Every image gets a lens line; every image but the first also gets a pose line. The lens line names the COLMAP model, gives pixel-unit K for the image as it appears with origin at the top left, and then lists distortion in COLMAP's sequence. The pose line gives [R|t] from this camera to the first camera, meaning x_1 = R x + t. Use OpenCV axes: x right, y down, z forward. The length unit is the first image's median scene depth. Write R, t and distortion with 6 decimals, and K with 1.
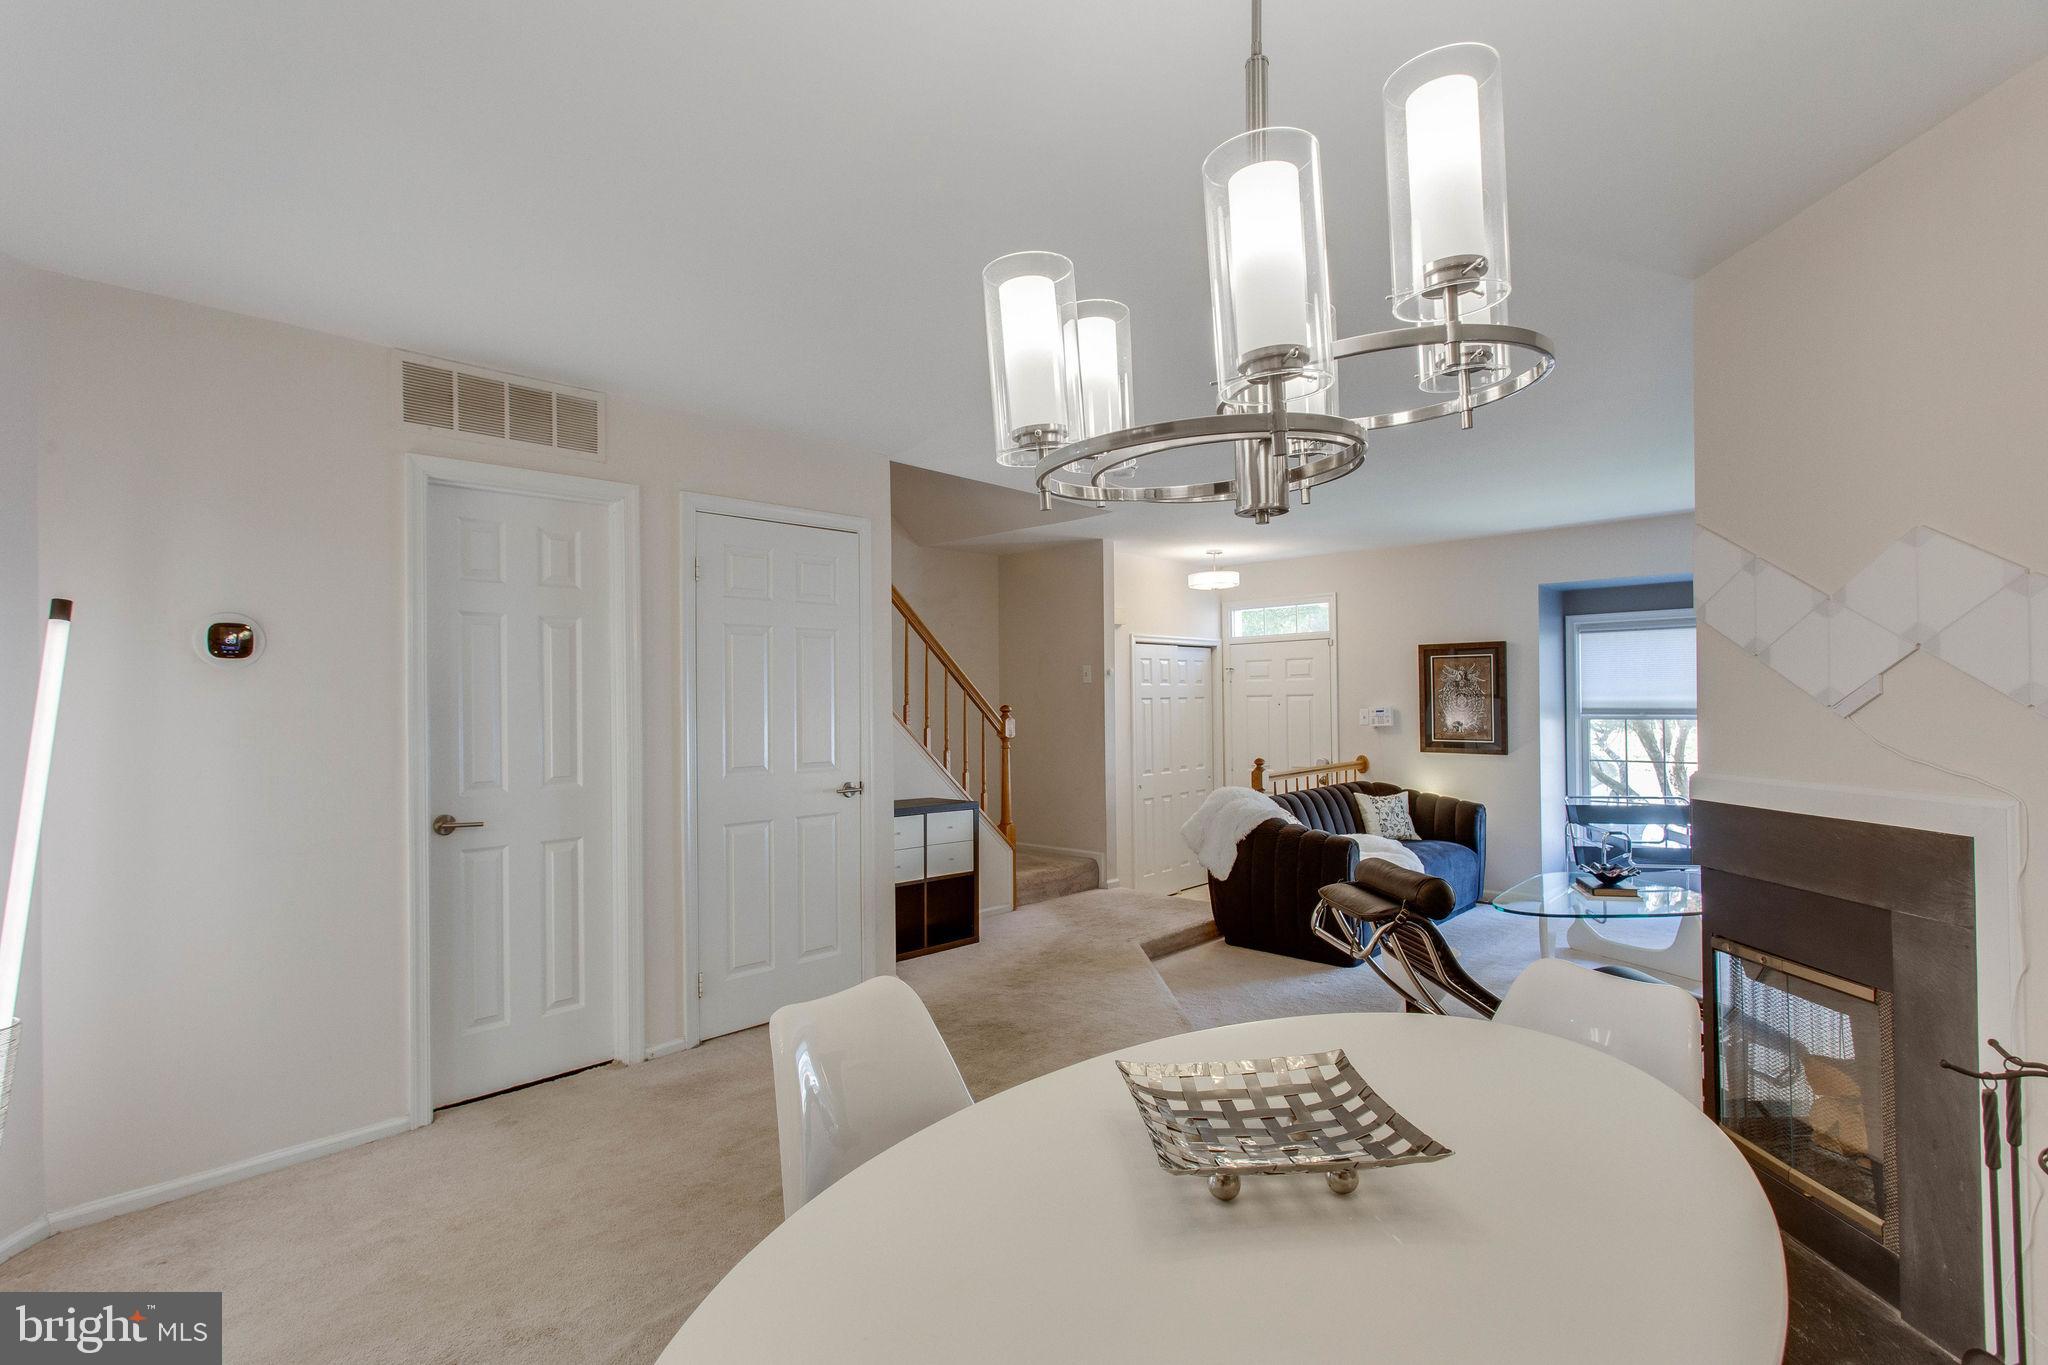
lens RADIAL K [[977.5, 0, 1024.9], [0, 977.5, 689.3], [0, 0, 1]] dist [0.001468, 0.001696]
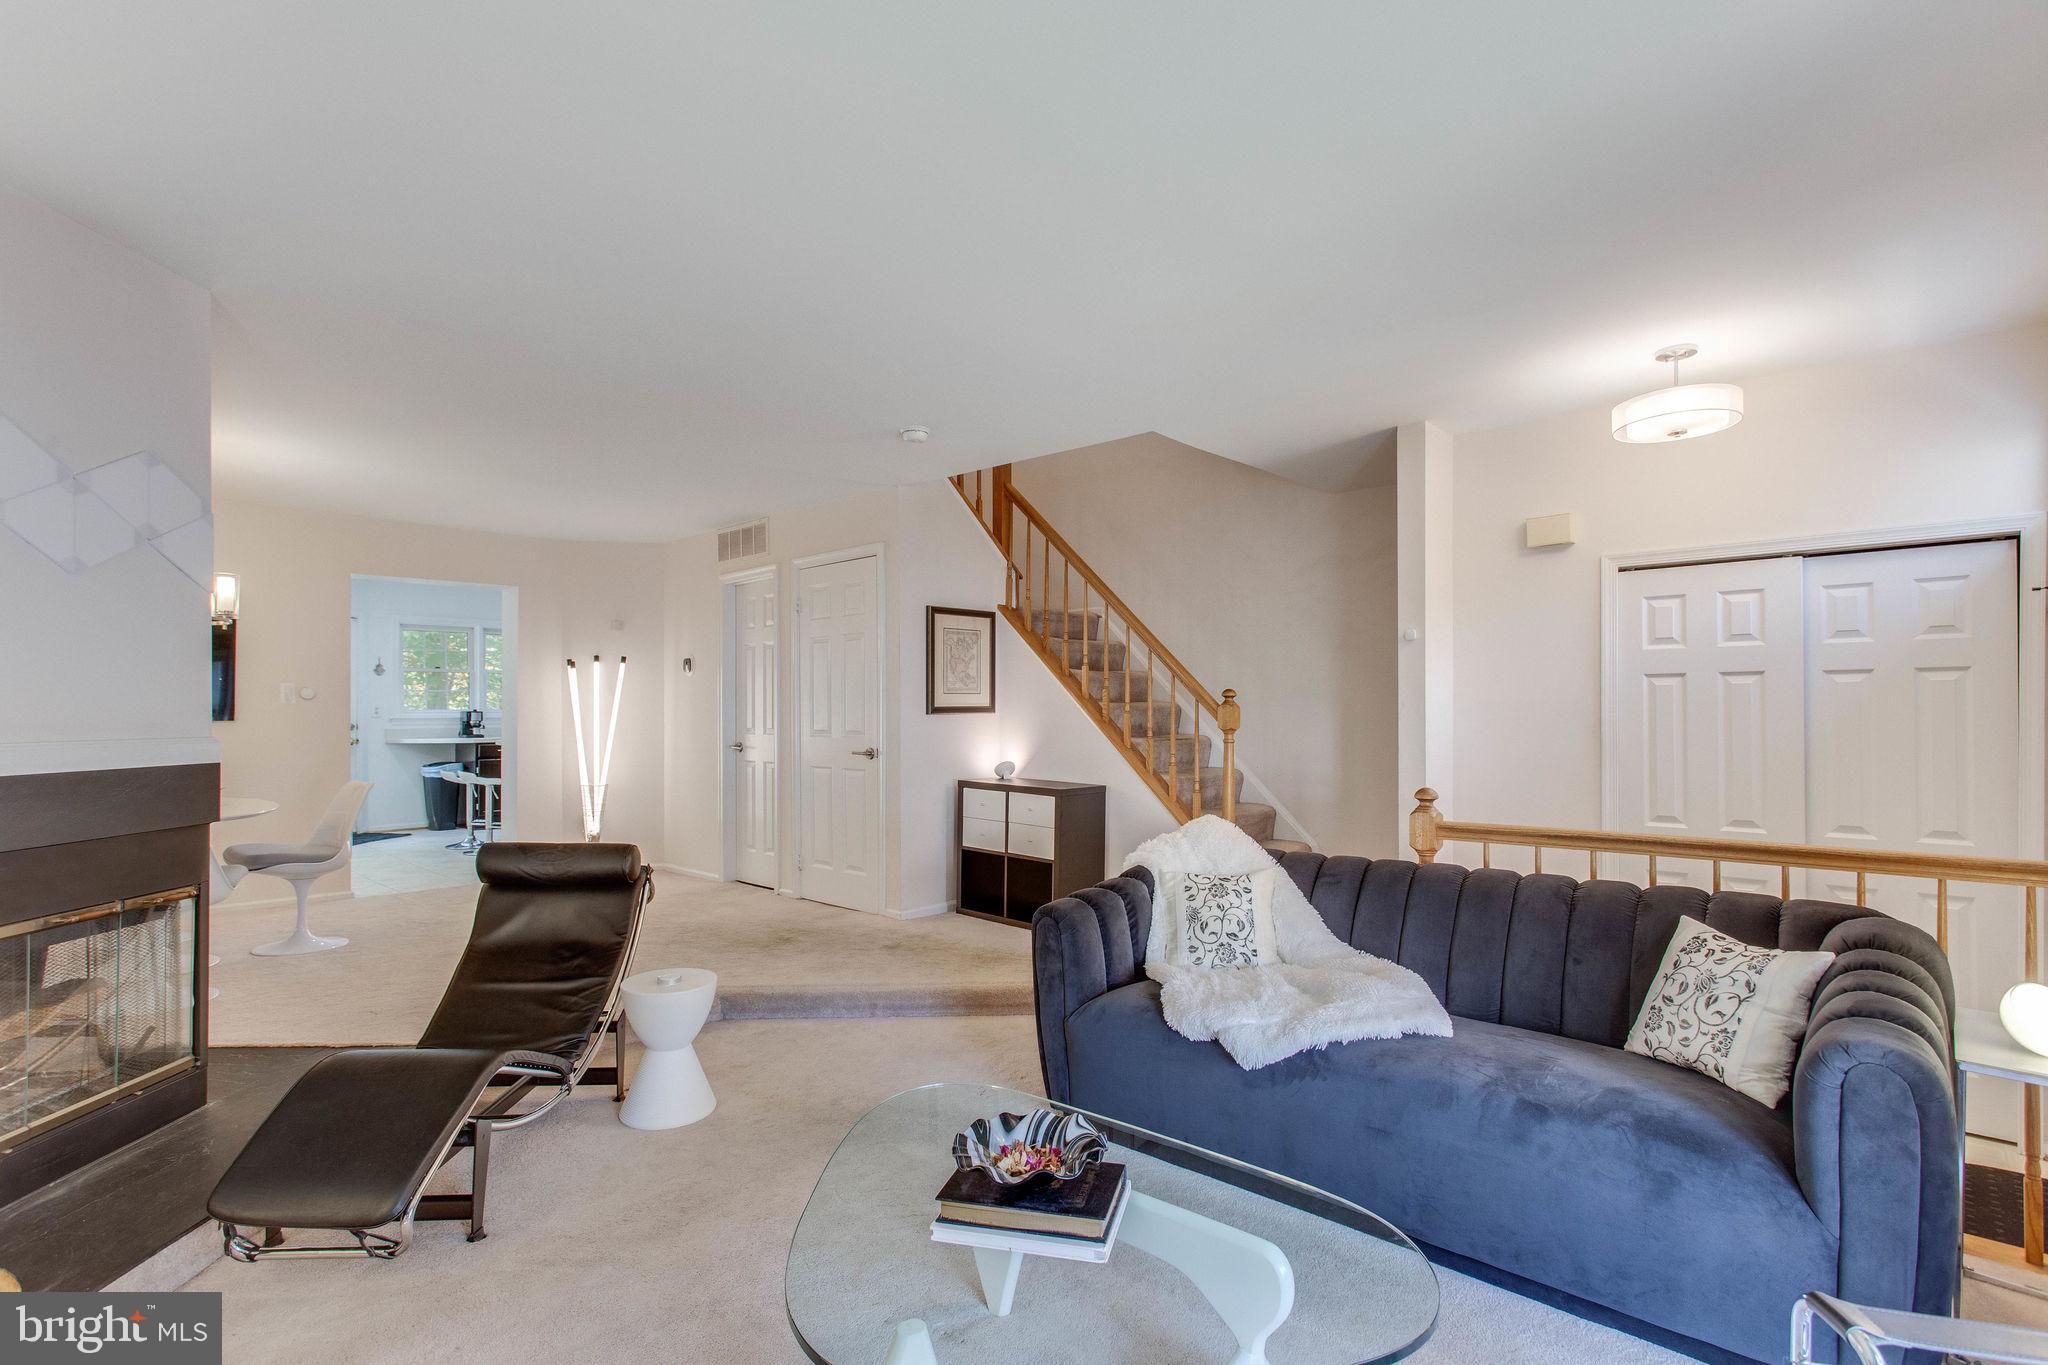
lens RADIAL K [[977.5, 0, 1024.9], [0, 977.5, 690.4], [0, 0, 1]] dist [0.001468, 0.001696]
pose [[0.009609, -0.002022, -0.999952, 2.165421], [0.016027, 0.999870, -0.001868, 0.044476], [0.999825, -0.016008, 0.009640, 2.282918]]
